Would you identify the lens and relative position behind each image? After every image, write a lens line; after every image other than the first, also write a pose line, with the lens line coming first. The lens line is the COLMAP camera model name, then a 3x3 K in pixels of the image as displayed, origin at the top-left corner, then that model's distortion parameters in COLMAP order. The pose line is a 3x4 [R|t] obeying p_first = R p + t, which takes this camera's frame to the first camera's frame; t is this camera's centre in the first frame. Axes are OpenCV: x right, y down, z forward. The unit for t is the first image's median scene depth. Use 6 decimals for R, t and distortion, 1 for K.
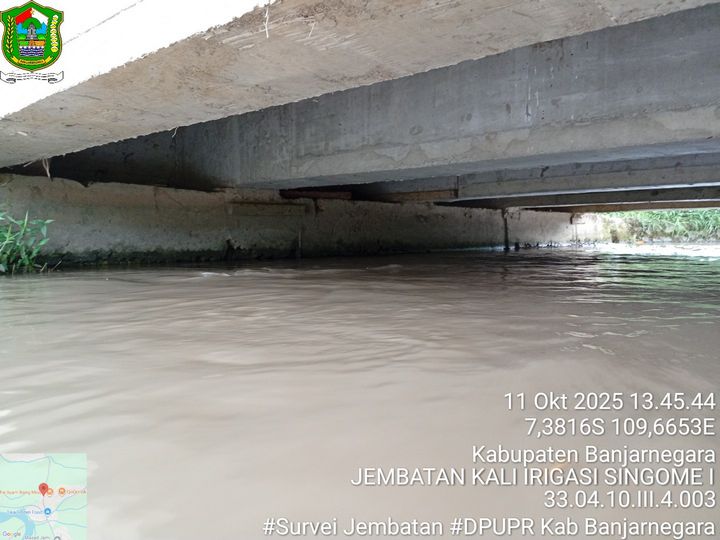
lens RADIAL K [[552.3, 0, 358.2], [0, 552.3, 277.9], [0, 0, 1]] dist [0.063598, -0.136030]
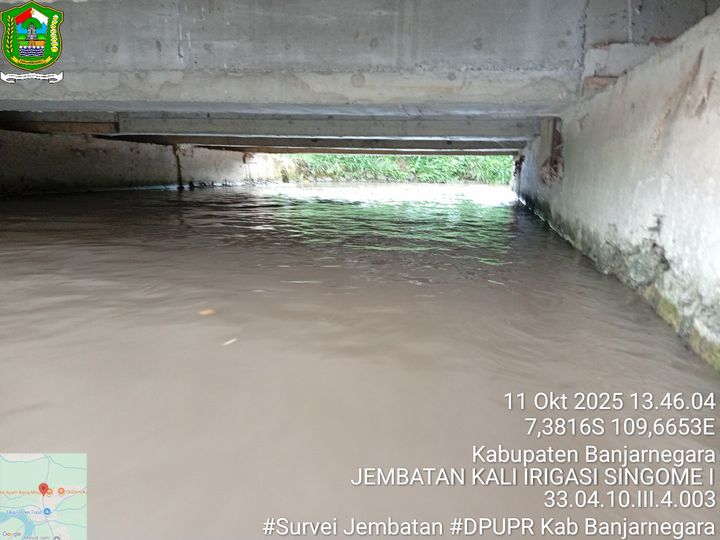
lens RADIAL K [[552.3, 0, 358.2], [0, 552.3, 277.9], [0, 0, 1]] dist [0.063598, -0.136030]
pose [[0.849764, -0.071995, 0.522223, 0.027415], [0.009408, 0.992544, 0.121526, -0.021329], [-0.527079, -0.098356, 0.844106, 0.013856]]
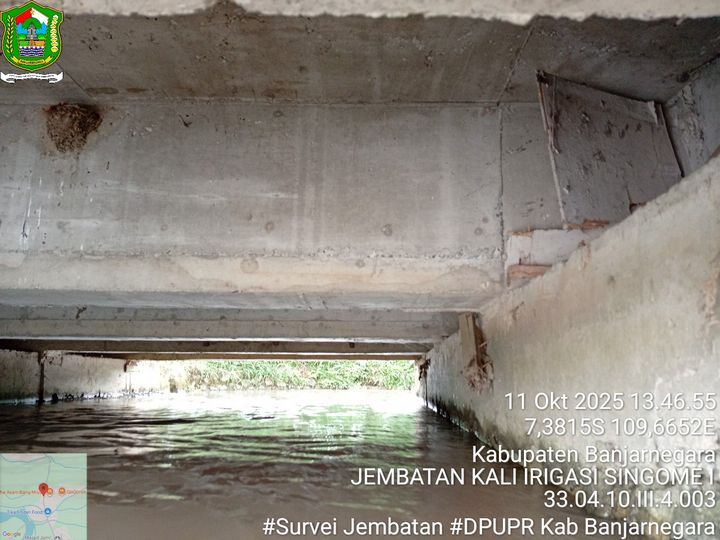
lens RADIAL K [[554.5, 0, 360.0], [0, 554.5, 270.0], [0, 0, 1]] dist [0.113820, -0.213430]
pose [[0.743351, 0.144599, 0.653085, 0.092218], [0.034370, 0.966808, -0.253180, -0.025331], [-0.668018, 0.210648, 0.713708, 0.103291]]
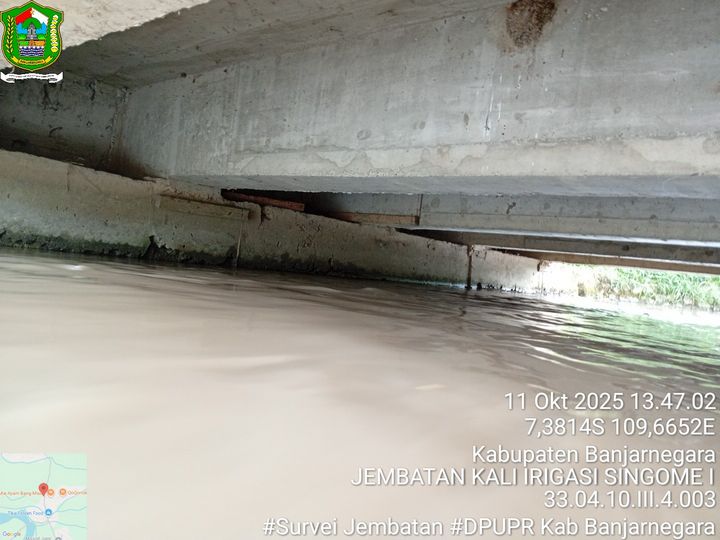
lens RADIAL K [[554.5, 0, 360.0], [0, 554.5, 270.0], [0, 0, 1]] dist [0.113820, -0.213430]
pose [[0.990826, 0.125412, 0.050352, 0.057059], [-0.122218, 0.990553, -0.062185, -0.000300], [-0.057675, 0.055460, 0.996794, 0.098607]]
